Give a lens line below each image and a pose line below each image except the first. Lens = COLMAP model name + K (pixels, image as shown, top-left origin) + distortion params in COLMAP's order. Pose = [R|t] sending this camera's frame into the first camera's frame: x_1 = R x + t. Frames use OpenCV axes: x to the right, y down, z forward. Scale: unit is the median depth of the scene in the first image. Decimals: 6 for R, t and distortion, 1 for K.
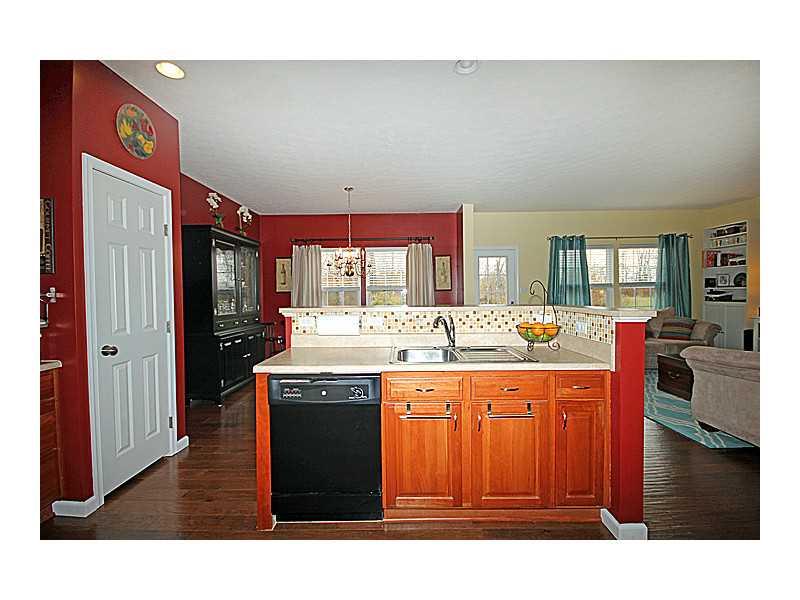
lens RADIAL K [[324.6, 0, 403.7], [0, 324.6, 299.2], [0, 0, 1]] dist [-0.014247, -0.000093]
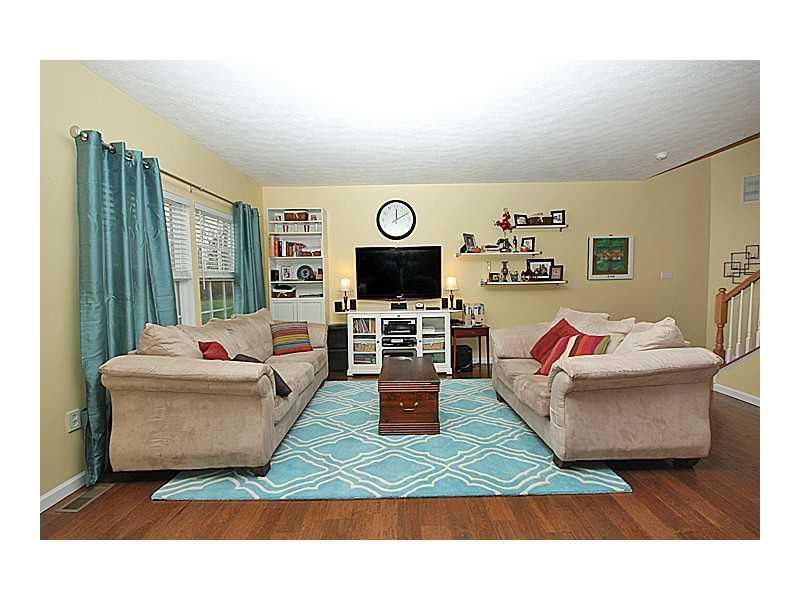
lens RADIAL K [[338.9, 0, 397.0], [0, 338.9, 296.7], [0, 0, 1]] dist [-0.000209, 0.000067]
pose [[0.003443, -0.030909, 0.999516, 0.087010], [0.035471, 0.998897, 0.030768, -0.013233], [-0.999365, 0.035348, 0.004536, 0.708136]]
